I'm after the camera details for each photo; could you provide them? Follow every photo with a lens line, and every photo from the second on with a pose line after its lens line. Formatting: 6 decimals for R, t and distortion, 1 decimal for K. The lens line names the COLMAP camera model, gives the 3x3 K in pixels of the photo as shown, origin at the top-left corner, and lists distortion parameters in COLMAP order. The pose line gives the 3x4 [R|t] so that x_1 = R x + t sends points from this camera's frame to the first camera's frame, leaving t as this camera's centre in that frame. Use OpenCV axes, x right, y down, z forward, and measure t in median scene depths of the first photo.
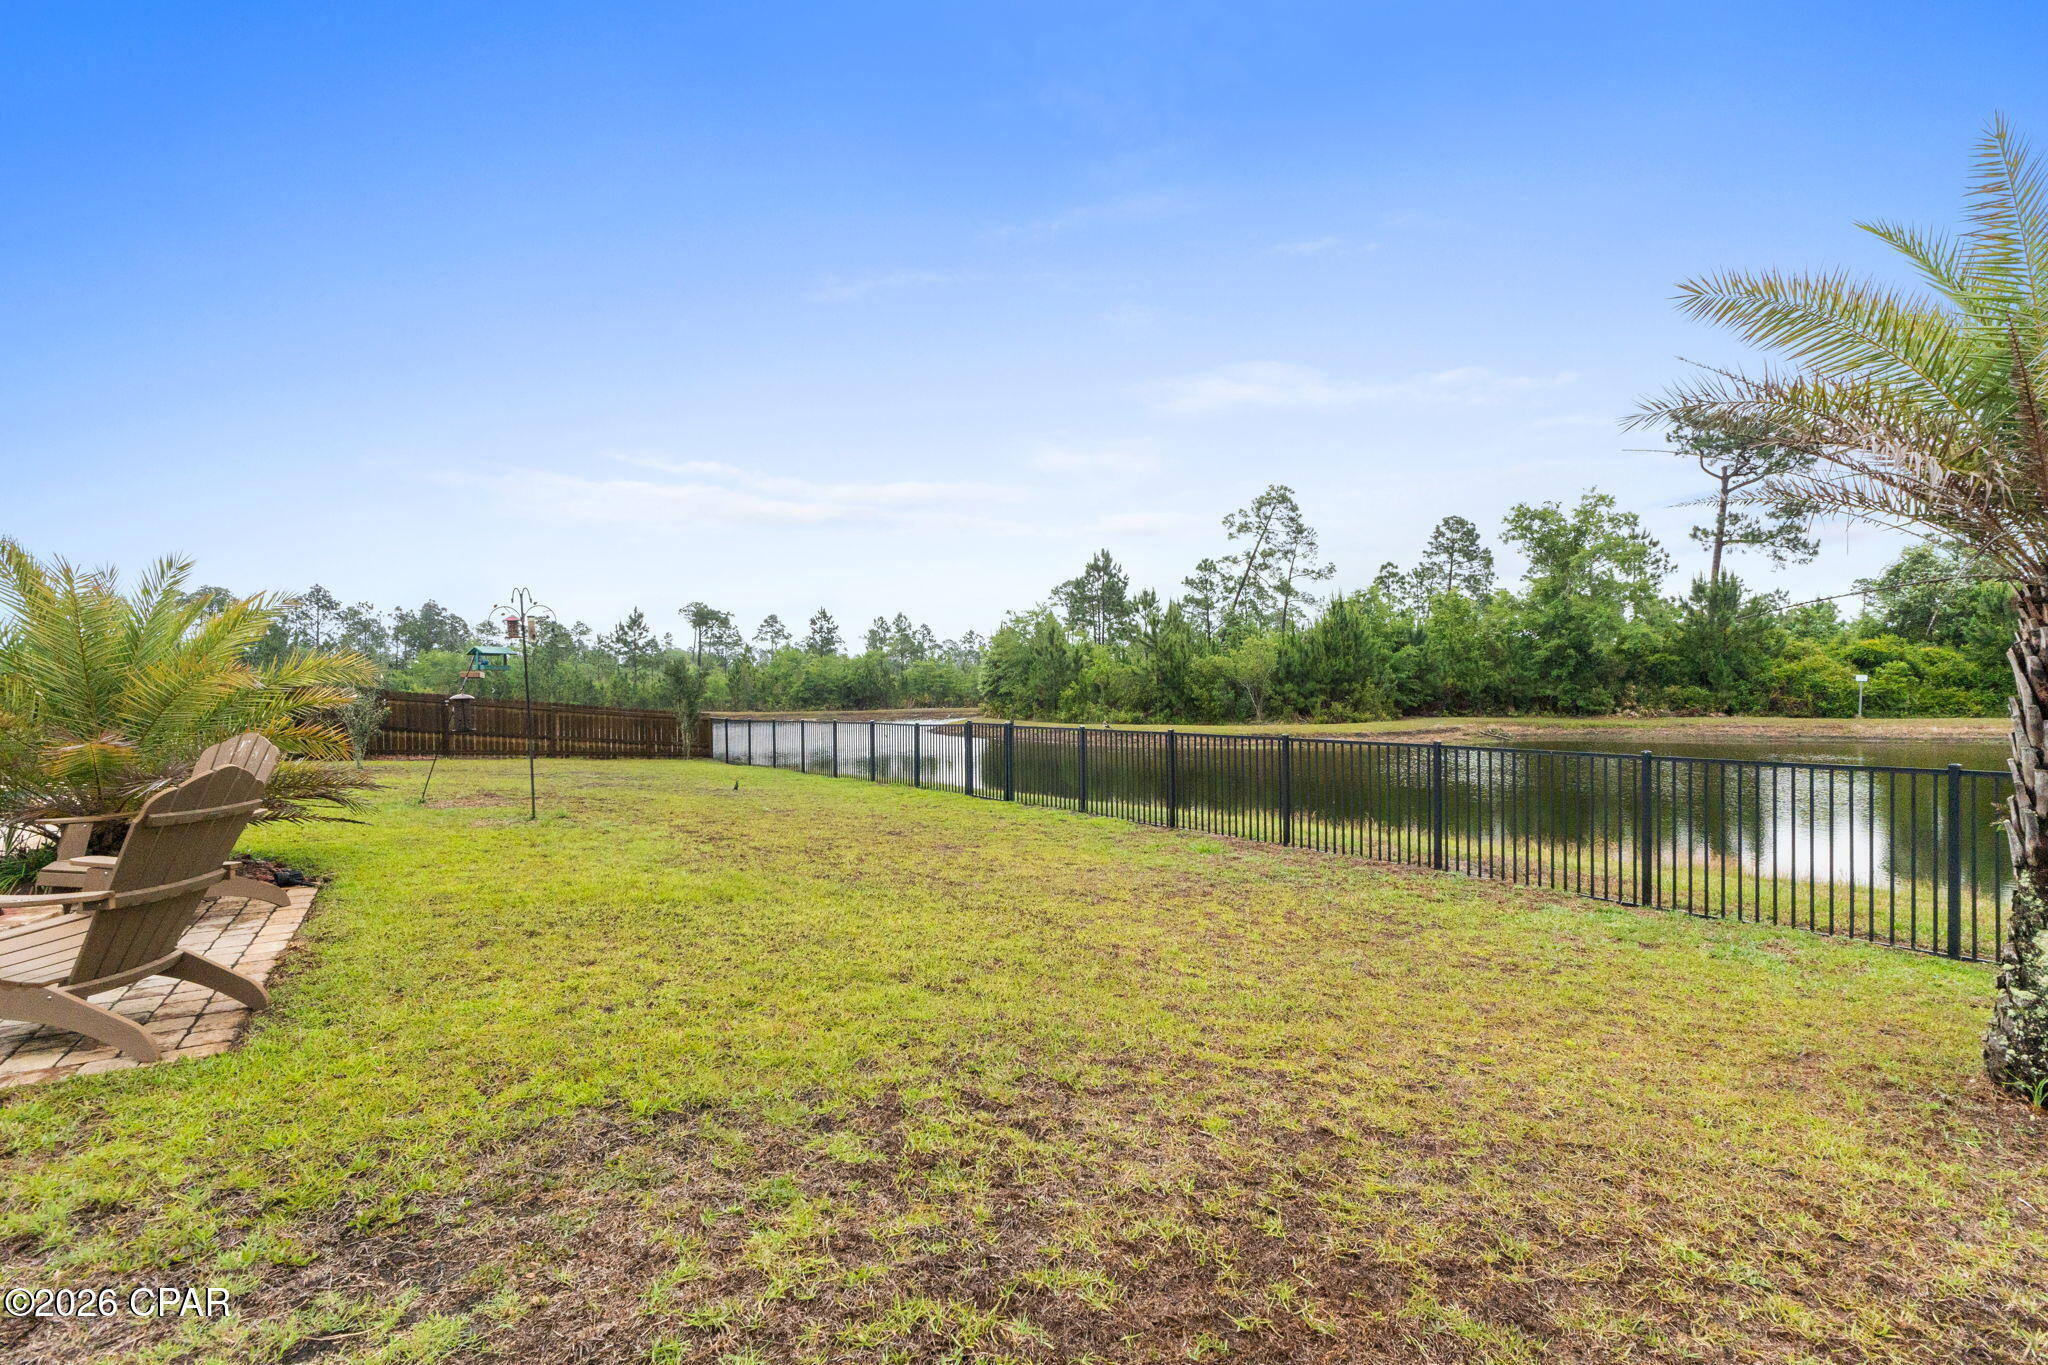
lens RADIAL K [[997.4, 0, 1015.6], [0, 997.4, 696.2], [0, 0, 1]] dist [0.000753, -0.001027]
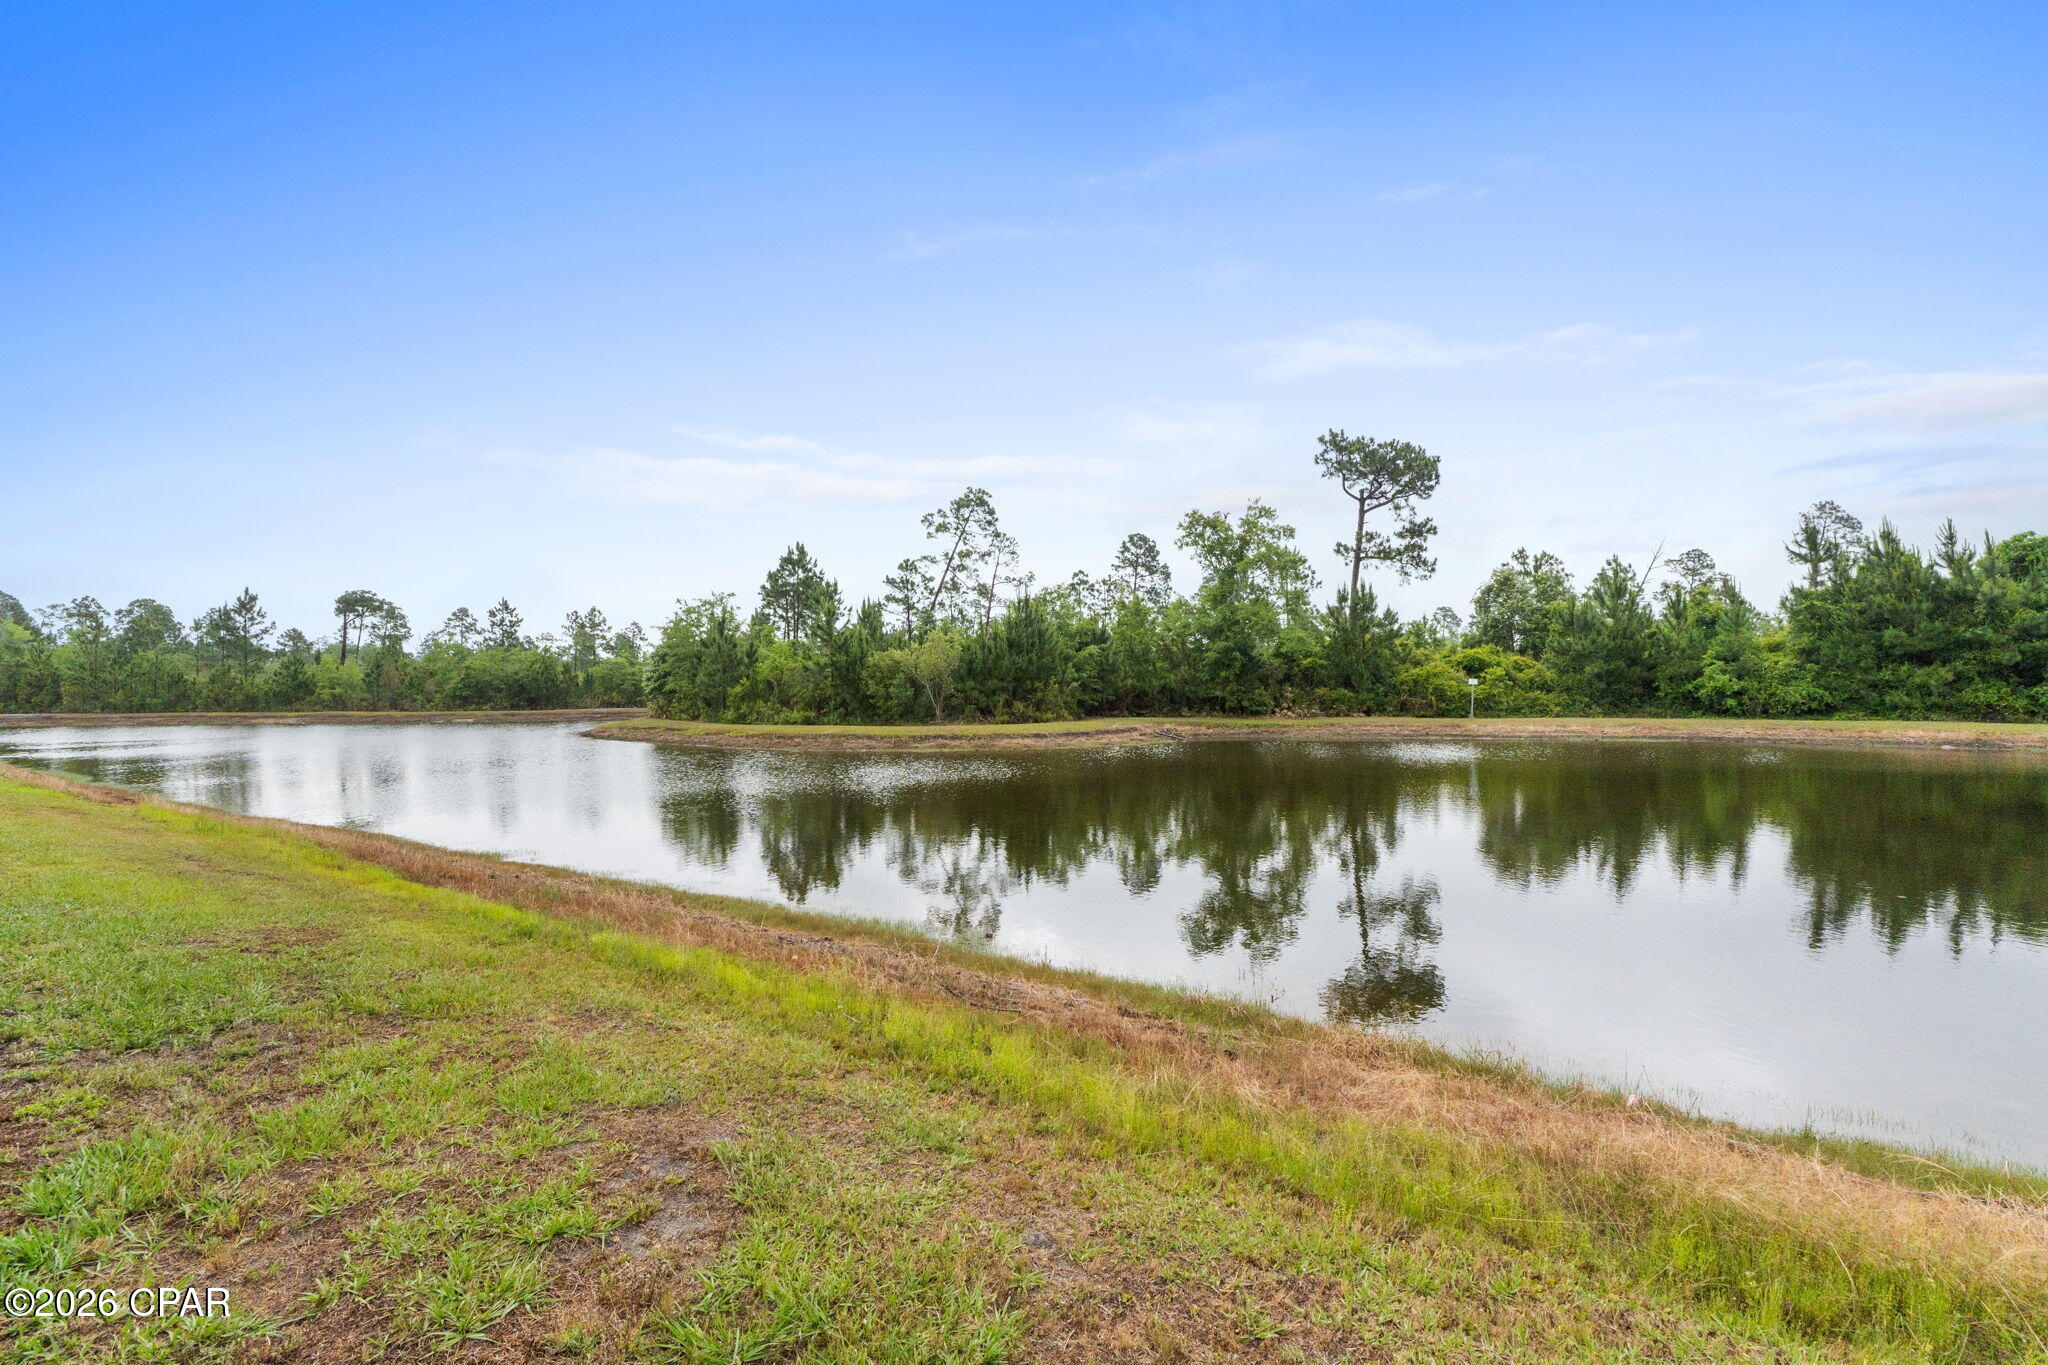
lens RADIAL K [[912.5, 0, 1024.0], [0, 912.5, 682.5], [0, 0, 1]] dist [-0.000838, -0.000374]
pose [[0.959485, 0.011353, 0.281530, 0.072307], [-0.006169, 0.999795, -0.019292, 0.004271], [-0.281692, 0.016773, 0.959358, 0.142934]]
